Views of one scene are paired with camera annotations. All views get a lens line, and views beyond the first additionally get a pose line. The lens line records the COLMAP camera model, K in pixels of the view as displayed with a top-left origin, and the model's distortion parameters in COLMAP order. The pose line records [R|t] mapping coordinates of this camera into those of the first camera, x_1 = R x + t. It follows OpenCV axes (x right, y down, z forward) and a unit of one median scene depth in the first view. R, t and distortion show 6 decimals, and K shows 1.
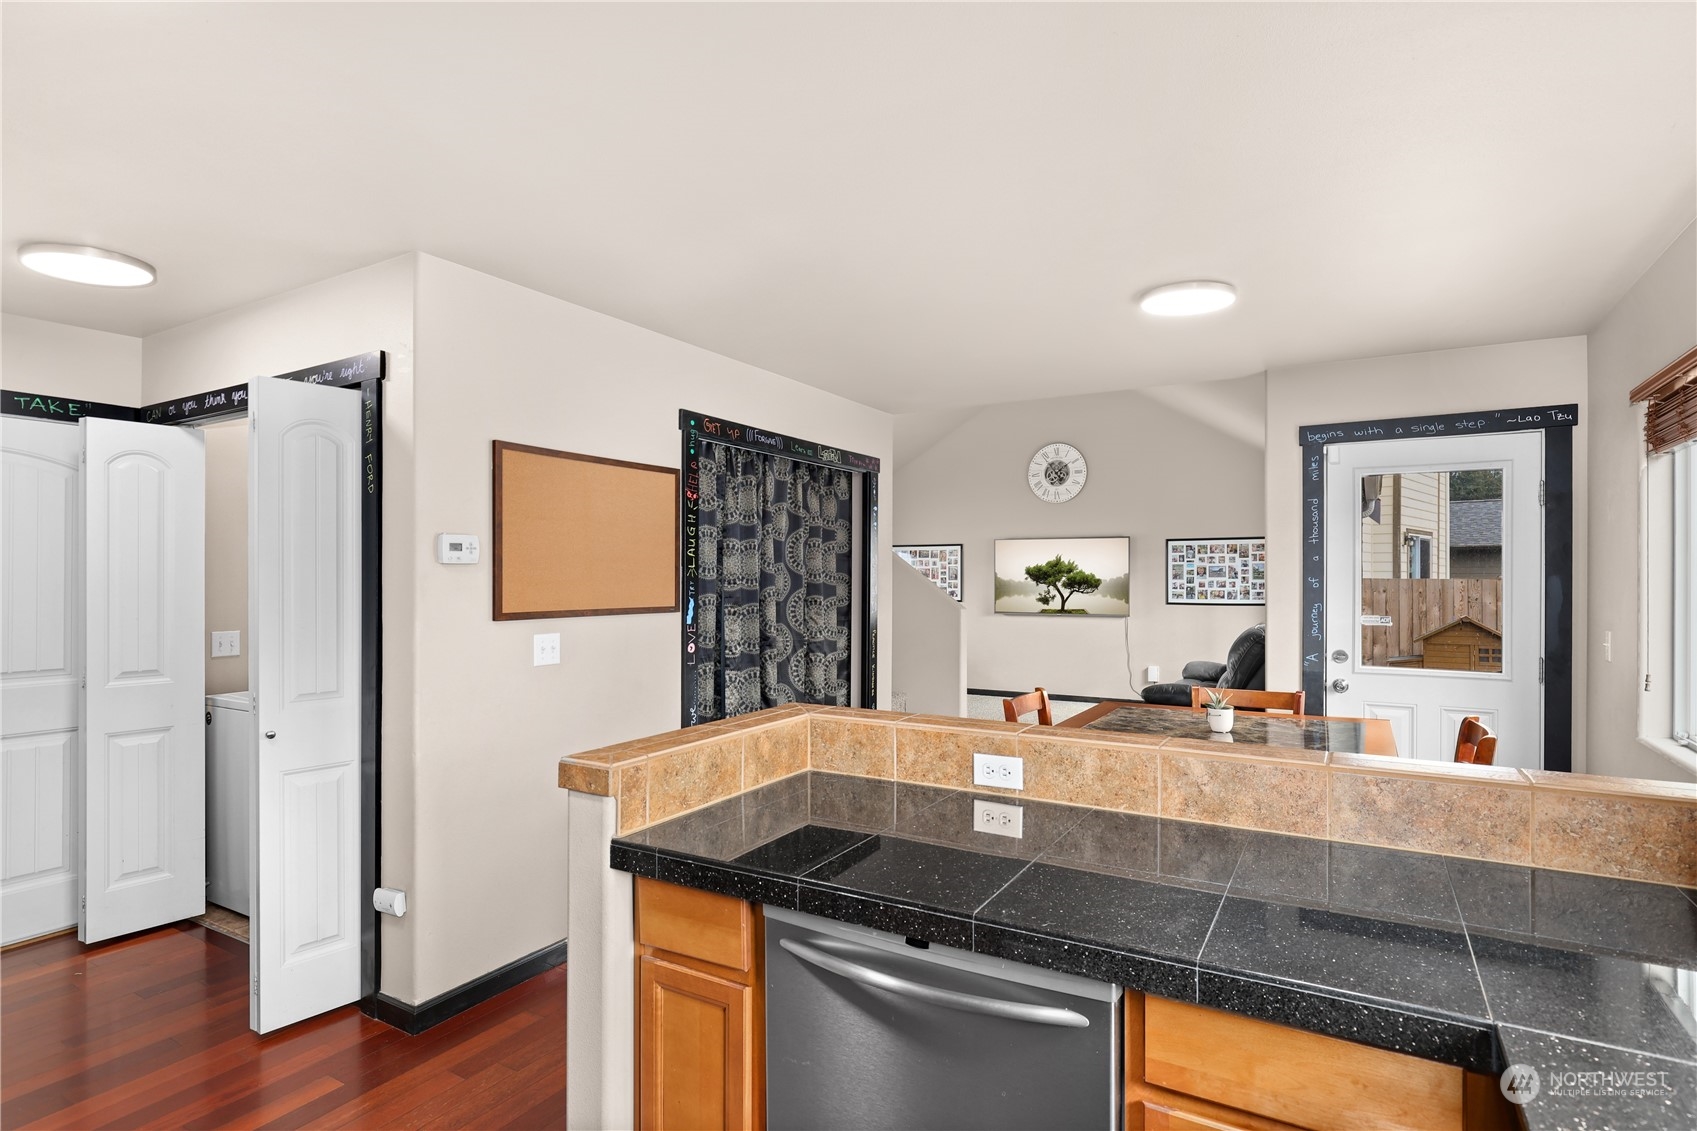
lens RADIAL K [[865.2, 0, 845.4], [0, 865.2, 554.1], [0, 0, 1]] dist [0.003880, -0.000854]
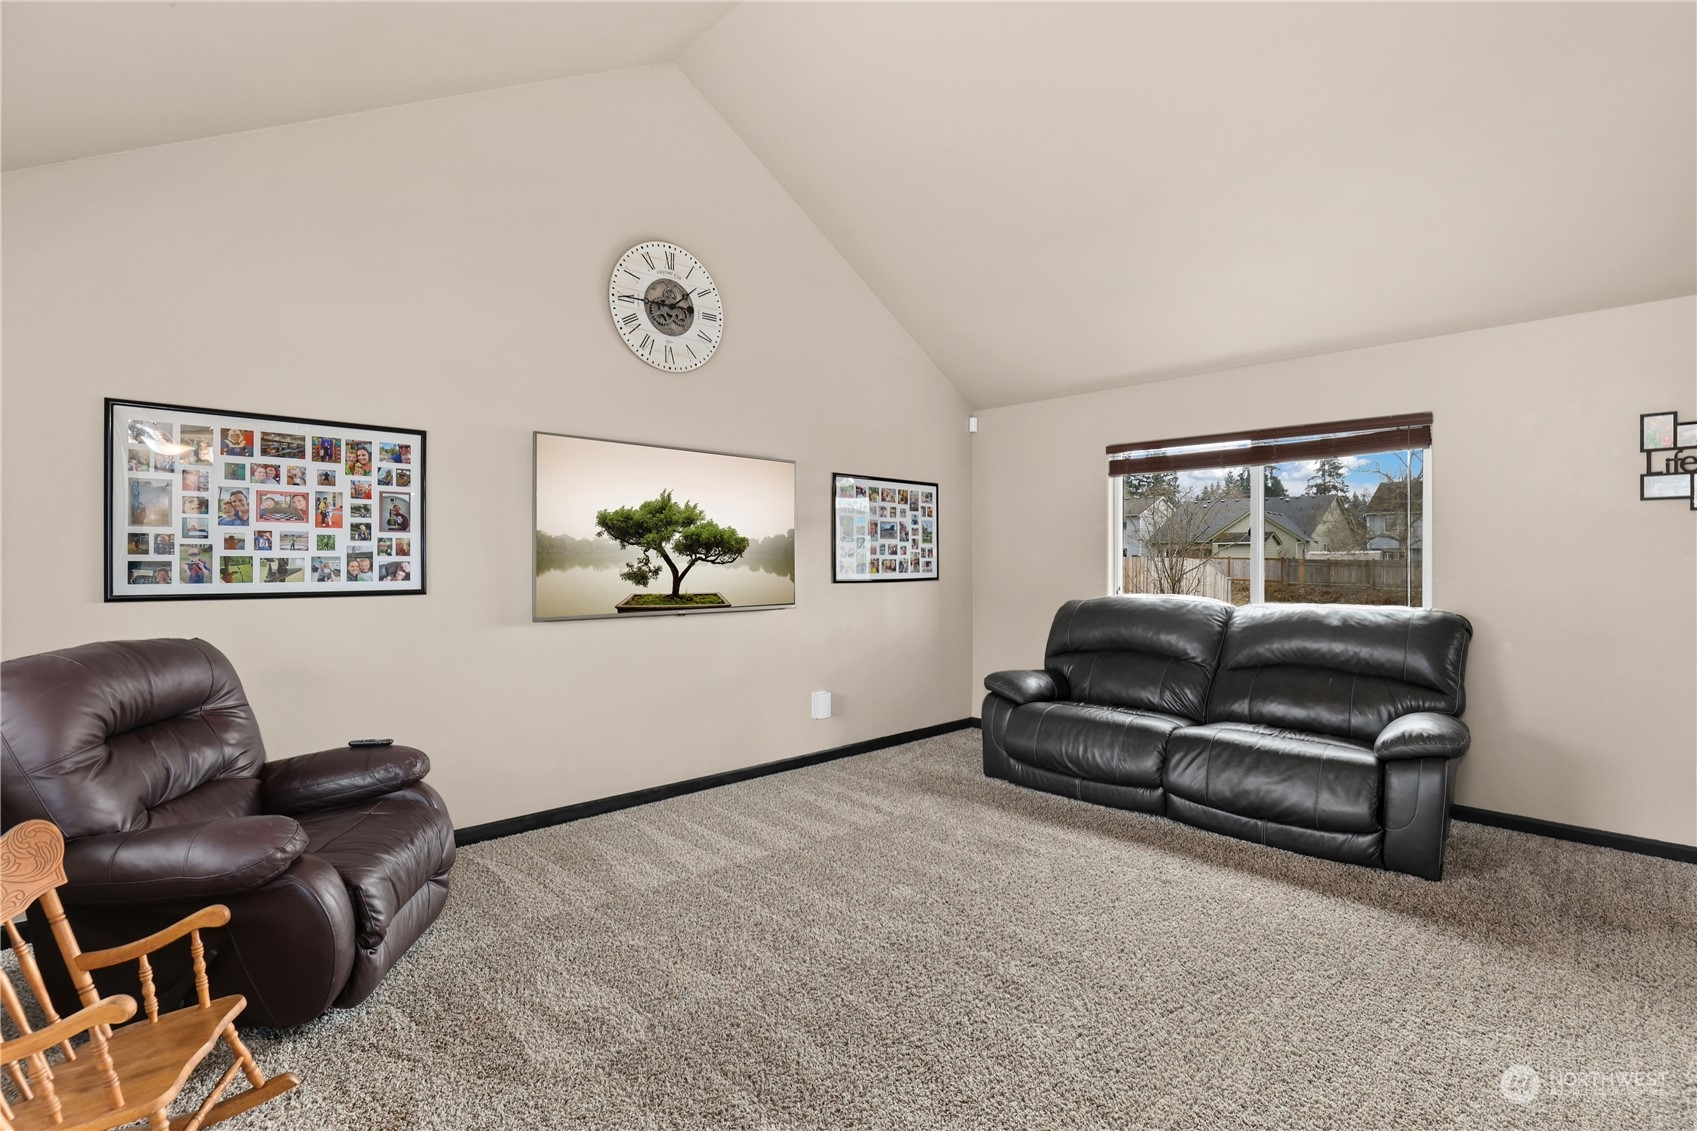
lens RADIAL K [[786.0, 0, 856.9], [0, 786.0, 571.6], [0, 0, 1]] dist [-0.023233, 0.007470]
pose [[0.246722, -0.014058, 0.968984, -0.149425], [-0.031524, 0.999249, 0.022524, 0.038436], [-0.968574, -0.036104, 0.246093, 0.873860]]
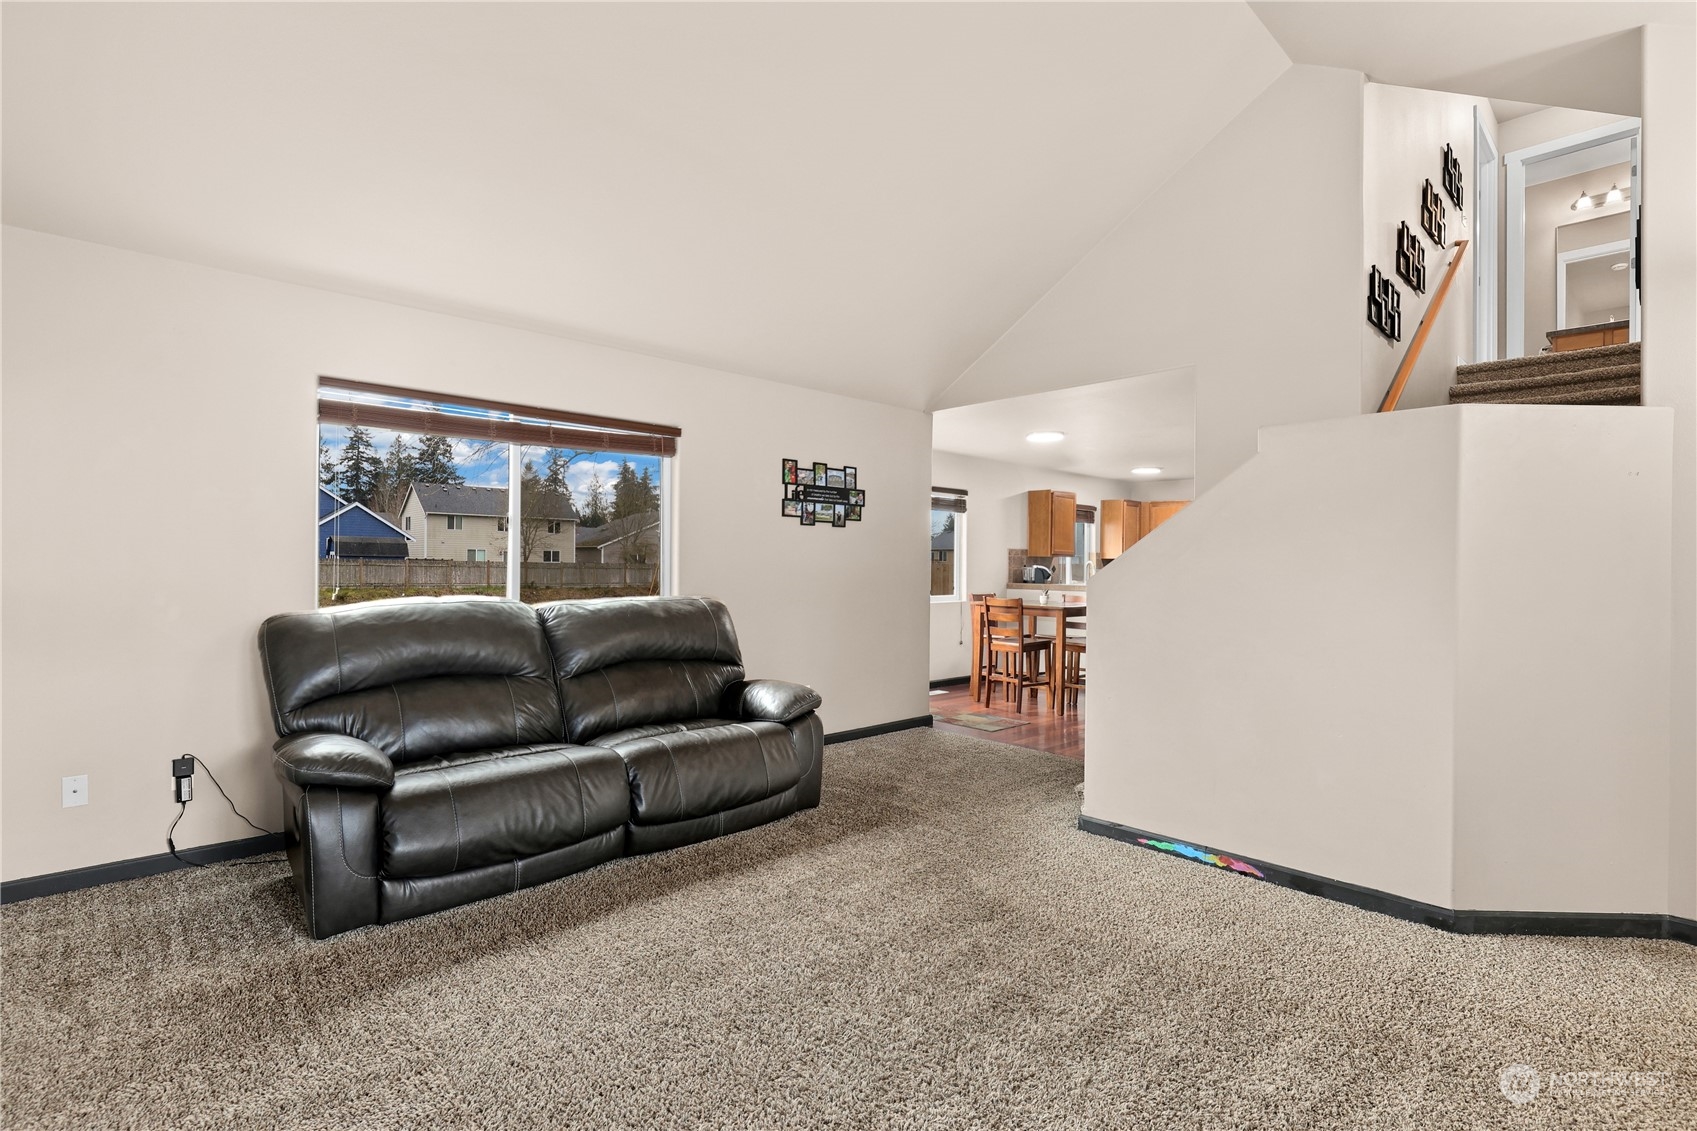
lens RADIAL K [[786.0, 0, 858.6], [0, 786.0, 560.0], [0, 0, 1]] dist [-0.023233, 0.007470]
pose [[-0.961619, -0.011091, 0.274165, 0.099404], [-0.020785, 0.999256, -0.032479, 0.049310], [-0.273601, -0.036931, -0.961134, 1.129364]]
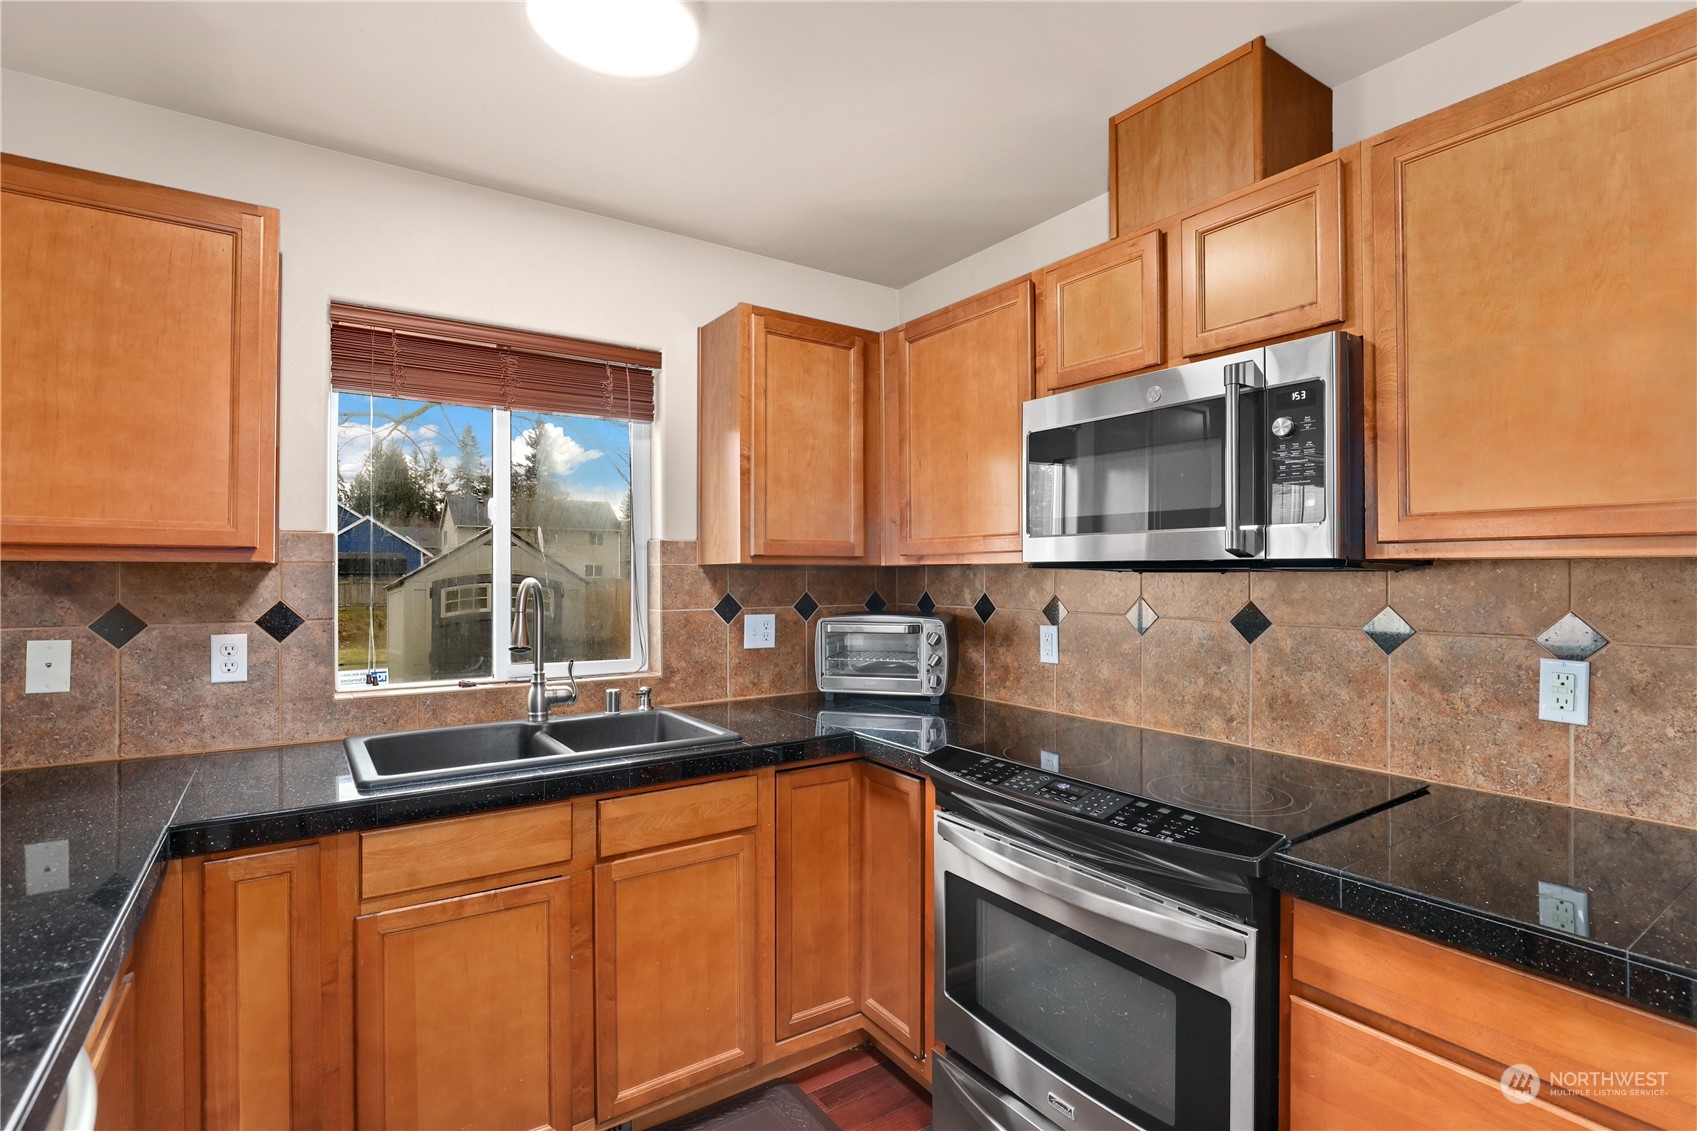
lens RADIAL K [[817.3, 0, 854.7], [0, 817.3, 572.4], [0, 0, 1]] dist [-0.014366, 0.002399]
pose [[-0.909847, 0.002292, 0.414937, -0.094767], [-0.009990, 0.999574, -0.027425, 0.013033], [-0.414823, -0.029098, -0.909437, 0.188556]]
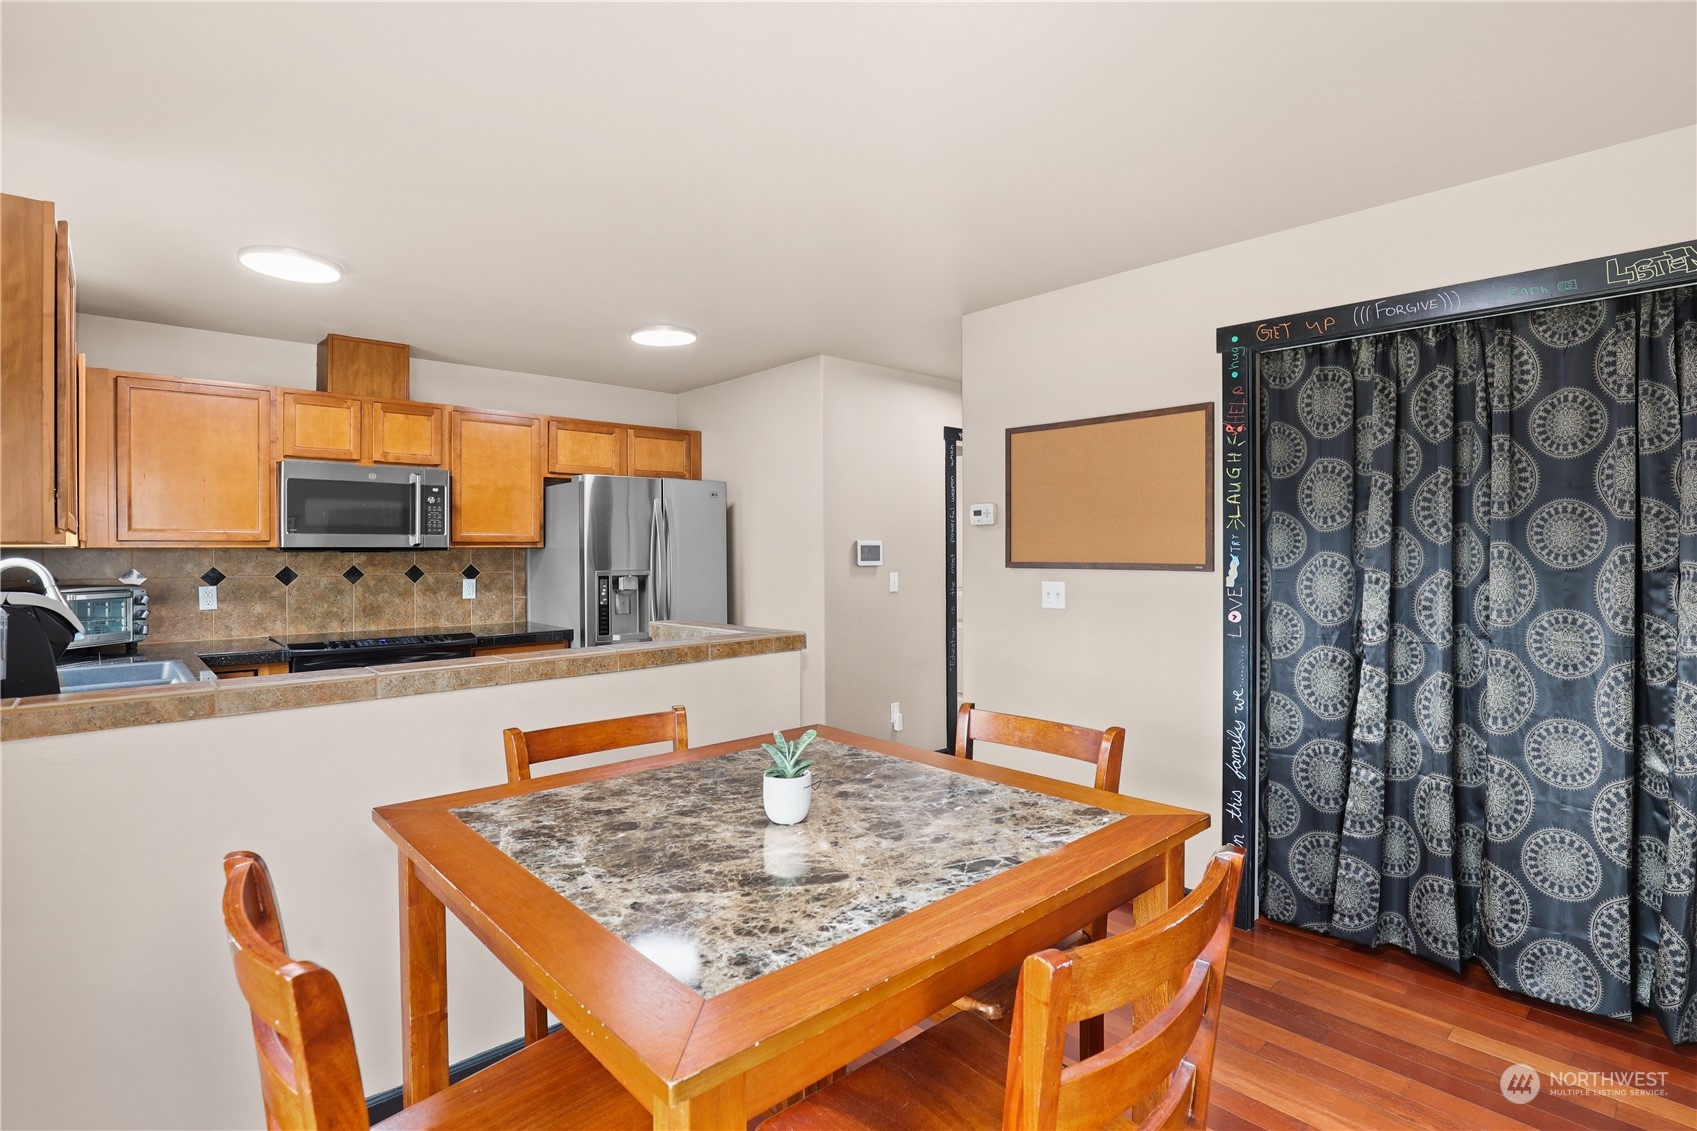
lens RADIAL K [[848.2, 0, 855.8], [0, 848.2, 558.1], [0, 0, 1]] dist [-0.022612, -0.000765]
pose [[-0.278832, 0.014891, -0.960224, 0.284876], [0.030490, 0.999513, 0.006647, 0.015281], [0.959856, -0.027424, -0.279150, 0.365865]]
